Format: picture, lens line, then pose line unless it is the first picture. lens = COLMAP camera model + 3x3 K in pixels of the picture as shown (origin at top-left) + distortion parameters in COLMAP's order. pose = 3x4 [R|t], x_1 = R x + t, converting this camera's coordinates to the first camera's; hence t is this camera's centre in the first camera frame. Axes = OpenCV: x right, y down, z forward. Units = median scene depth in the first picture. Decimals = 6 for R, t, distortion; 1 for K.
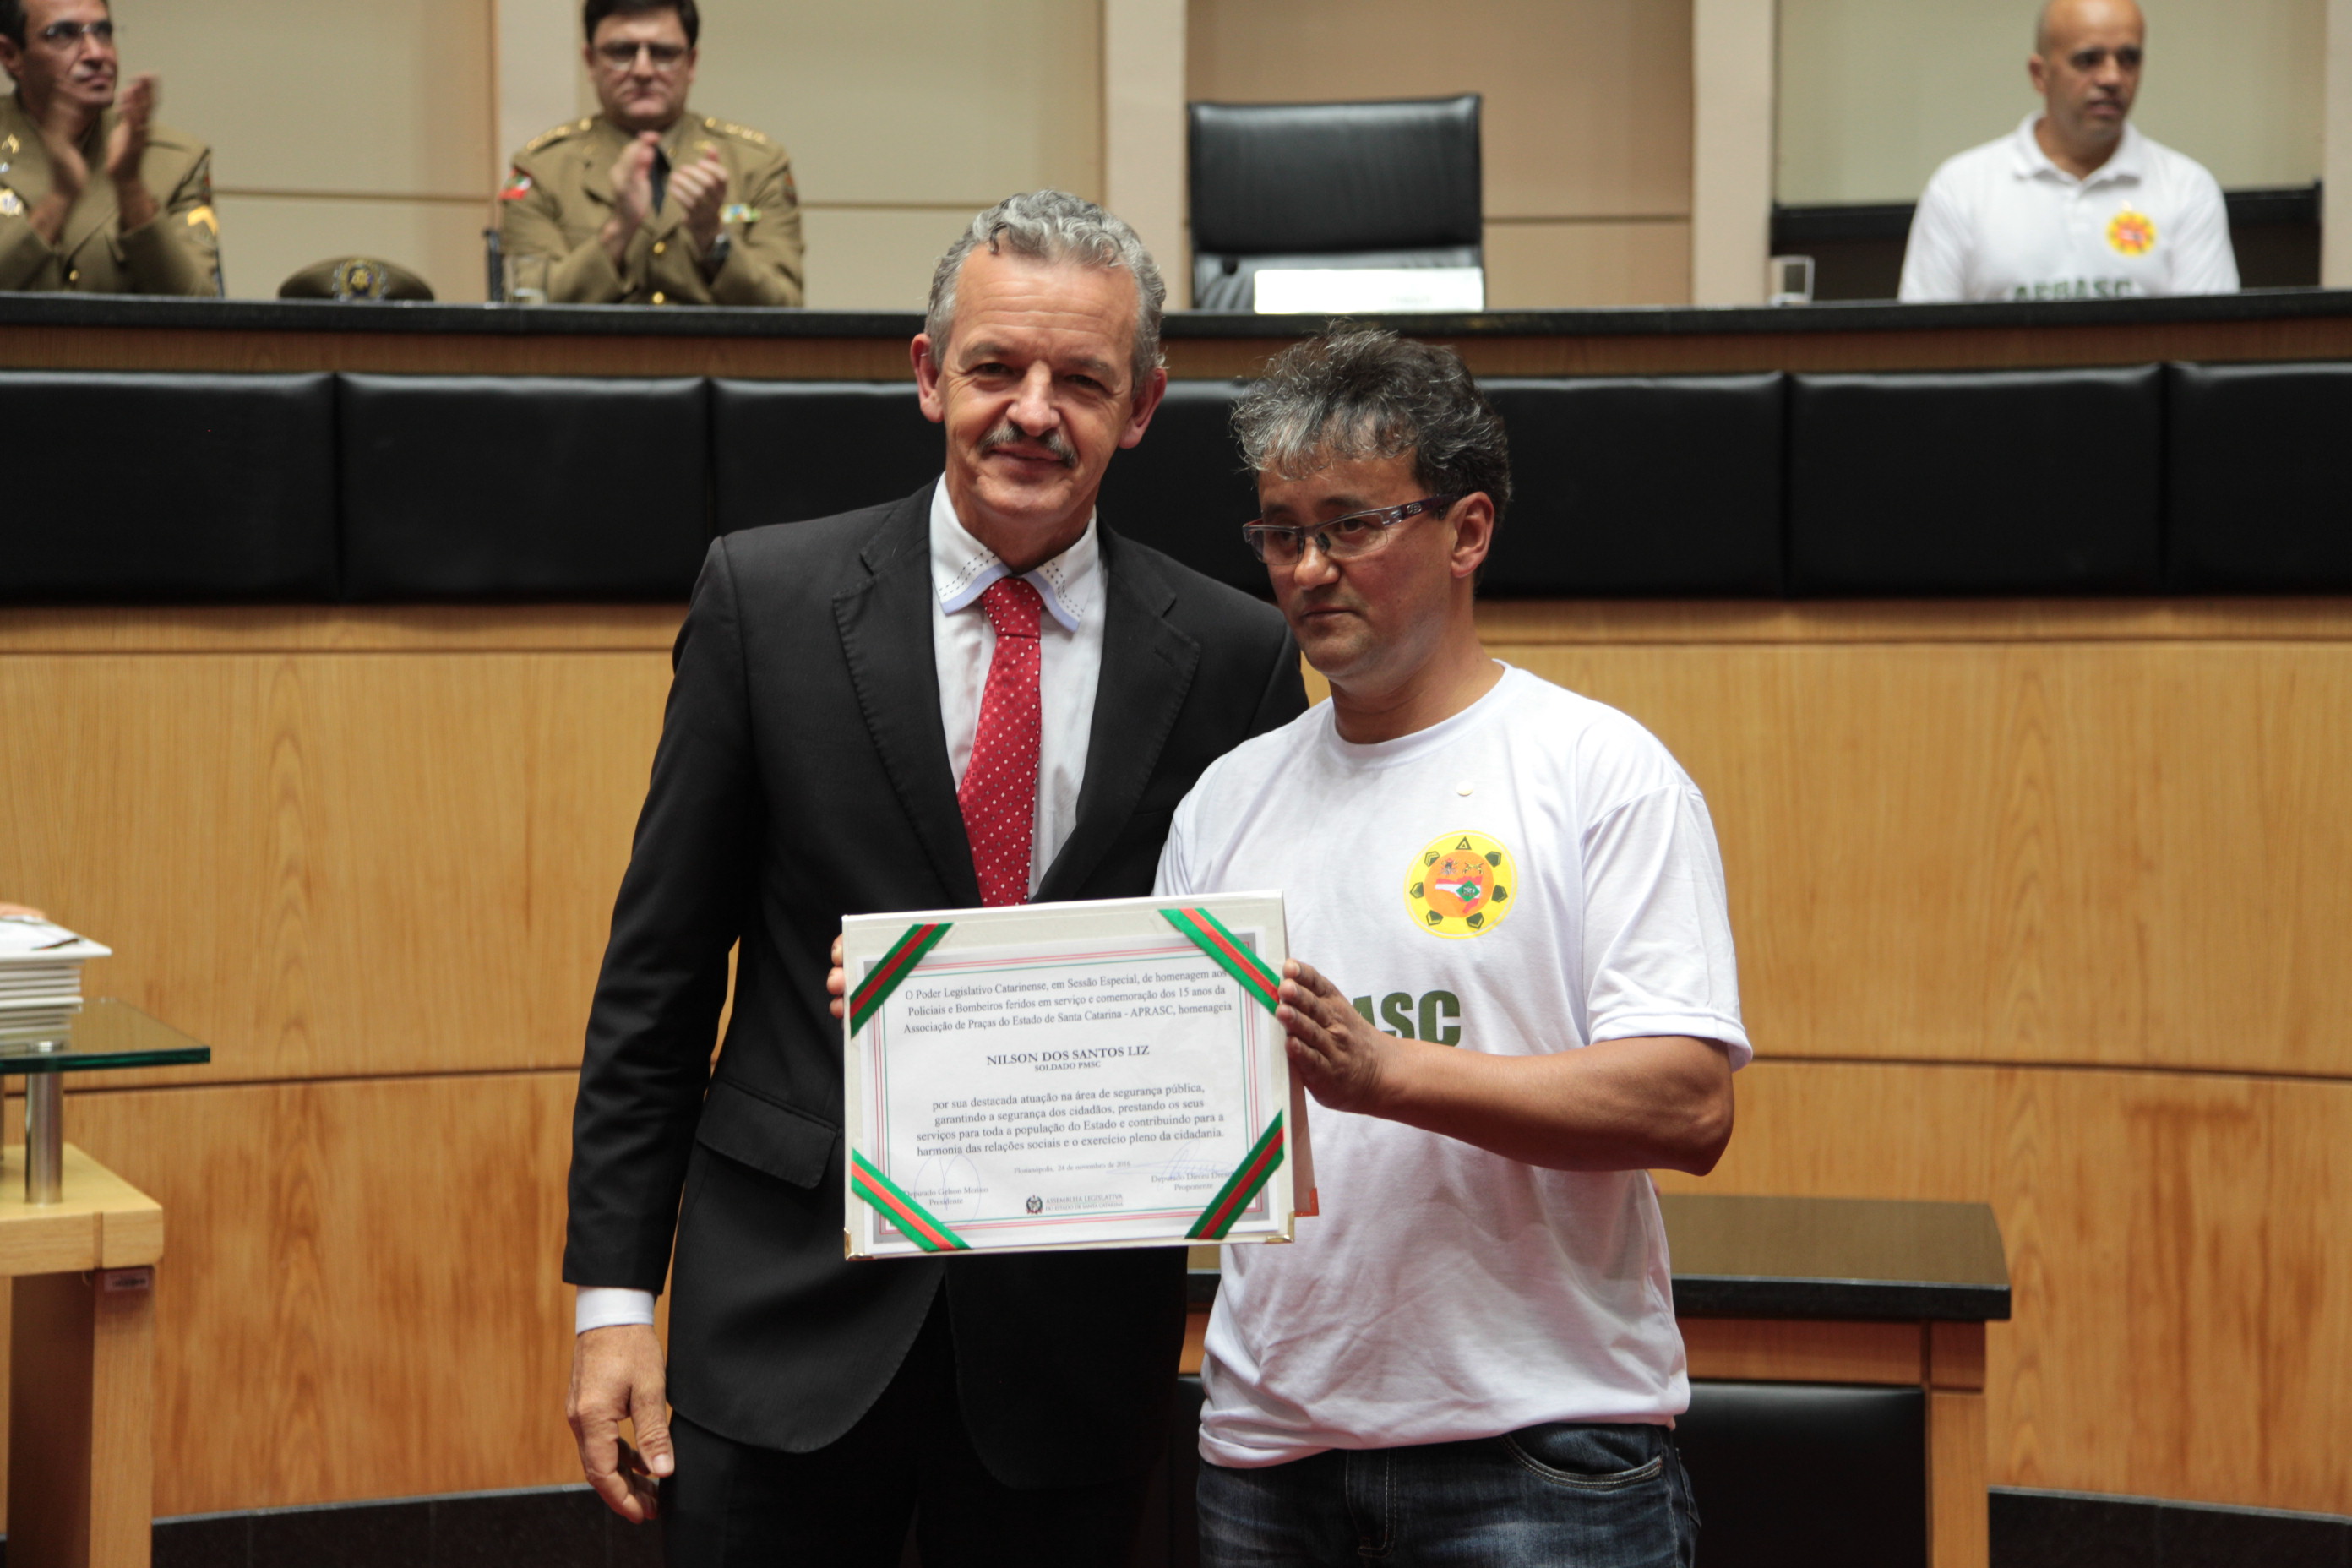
lens RADIAL K [[4258.0, 0, 1176.0], [0, 4258.0, 784.0], [0, 0, 1]] dist [0.282102, -0.063294]
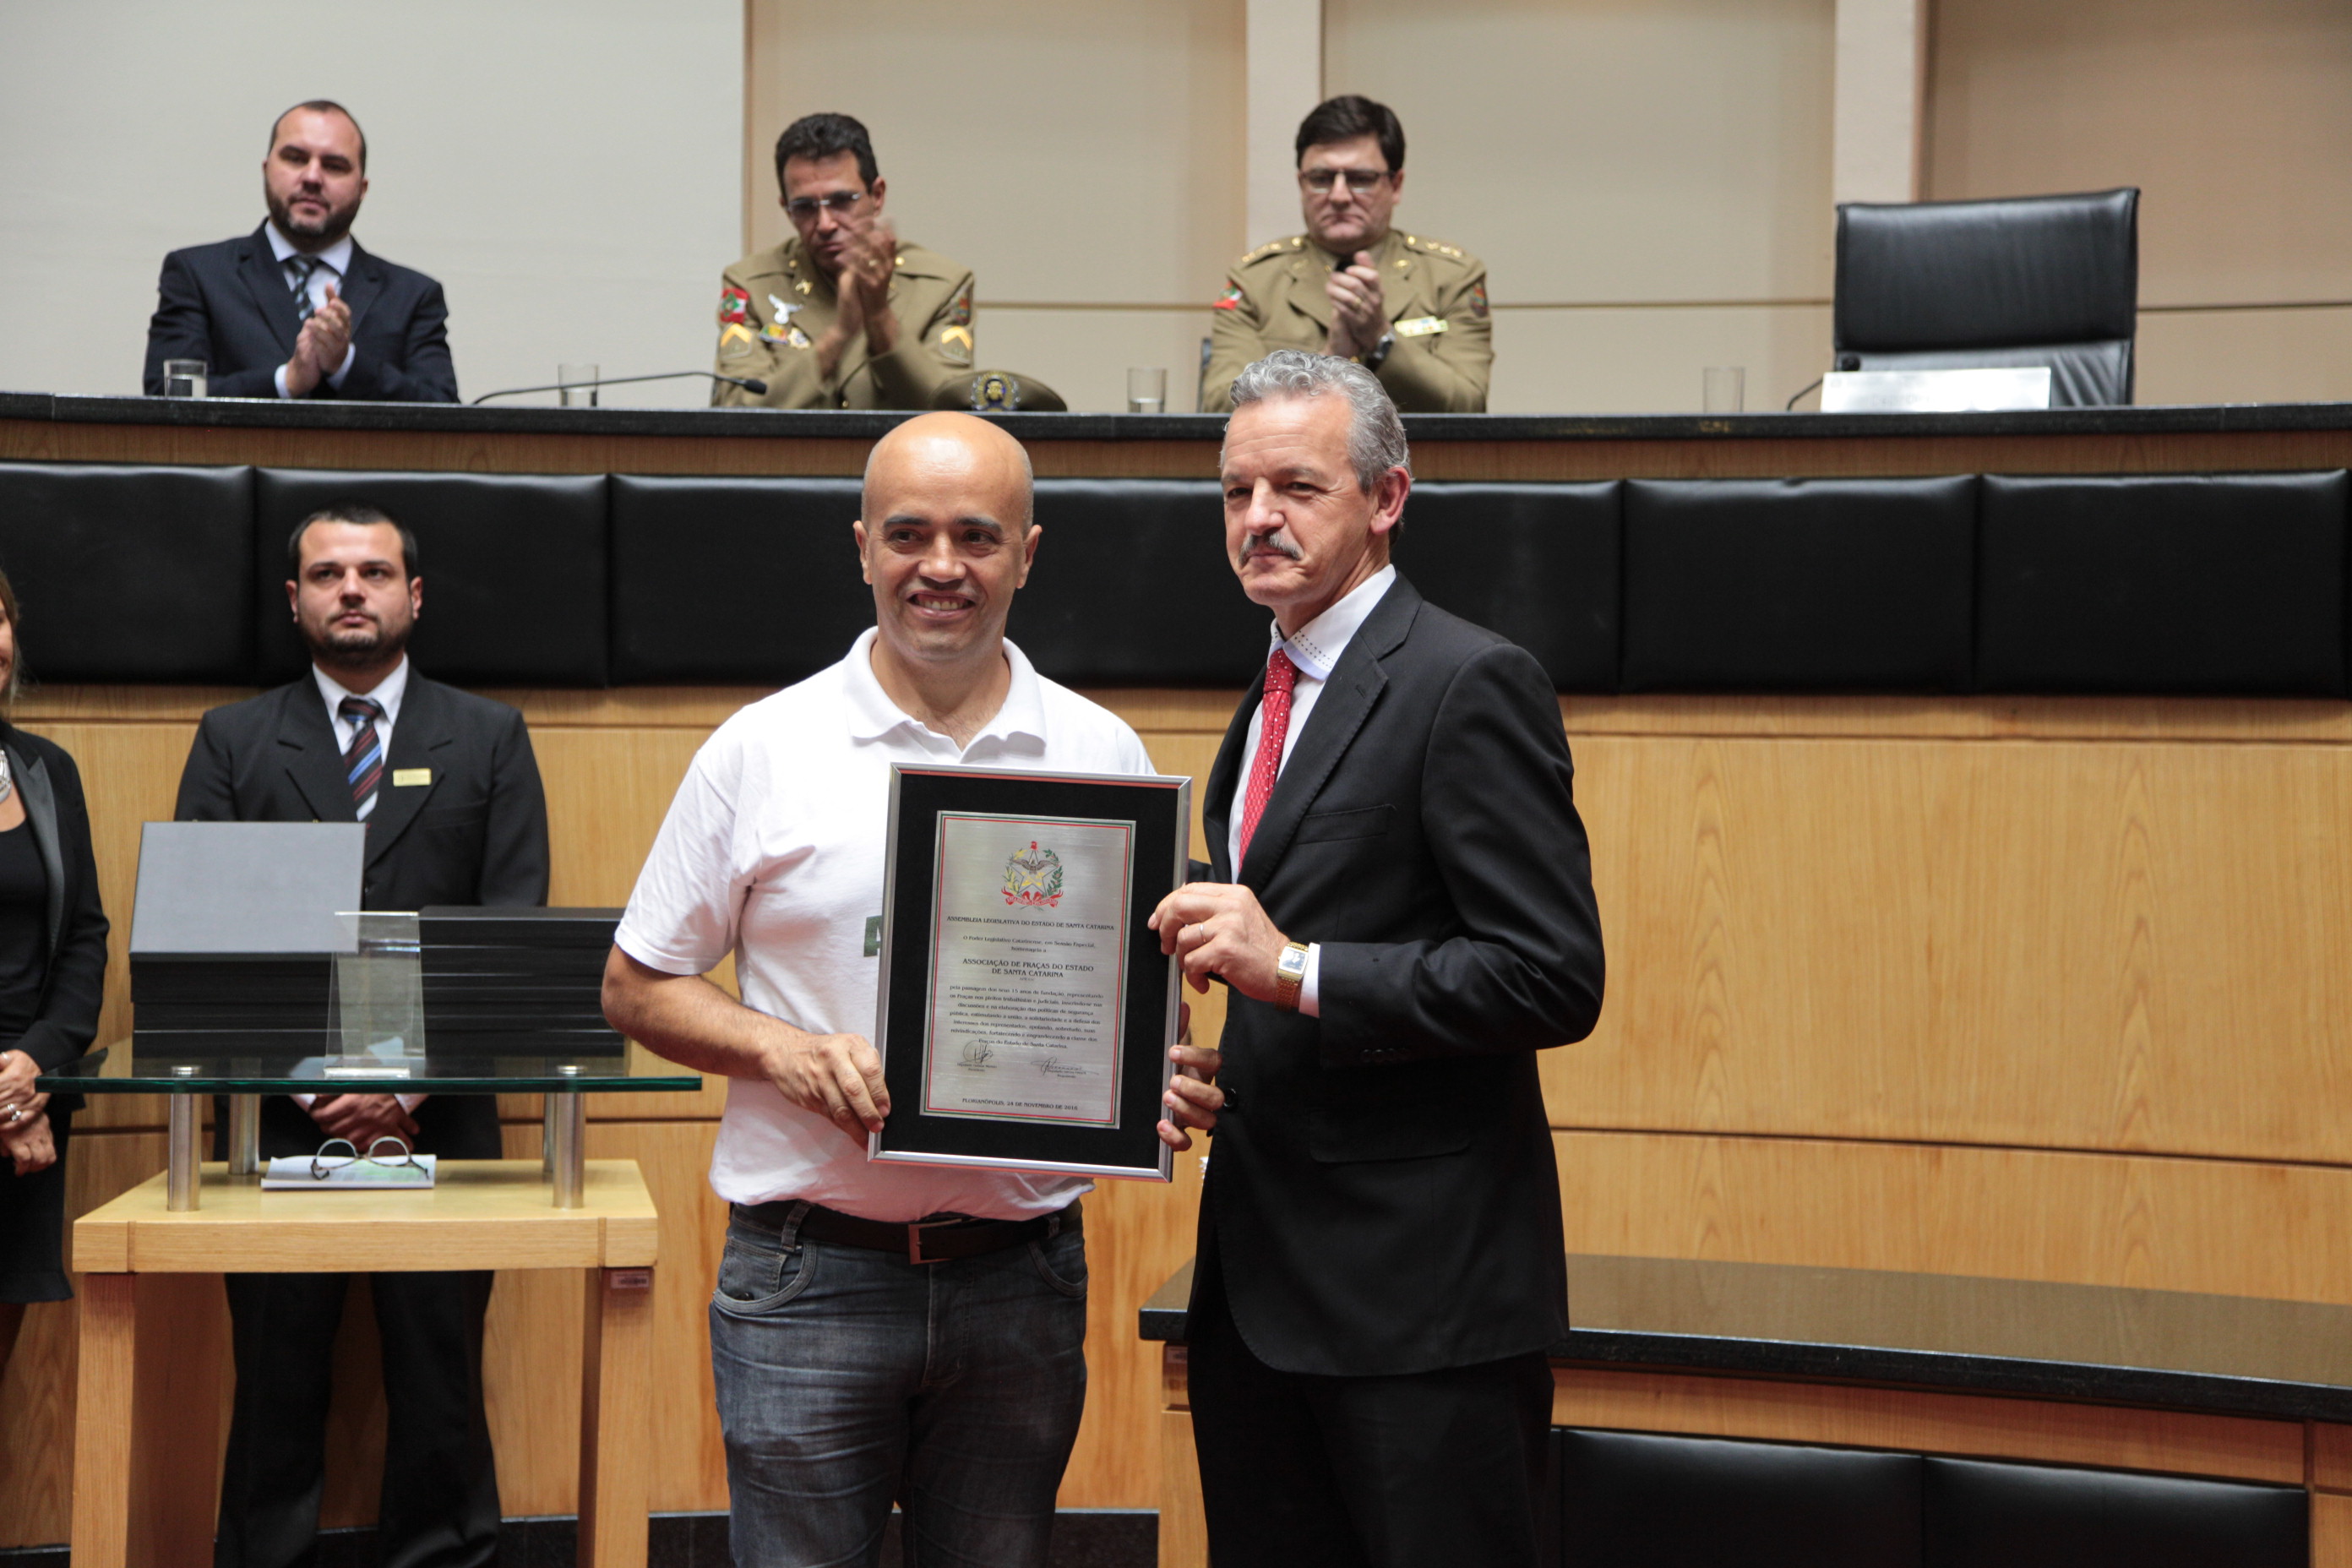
lens RADIAL K [[4343.2, 0, 1176.0], [0, 4343.2, 784.0], [0, 0, 1]] dist [0.292624, -0.154123]
pose [[0.965424, 0.019829, -0.259929, 0.150480], [-0.025351, 0.999518, -0.017907, 0.001592], [0.259449, 0.023878, 0.965462, -0.054659]]
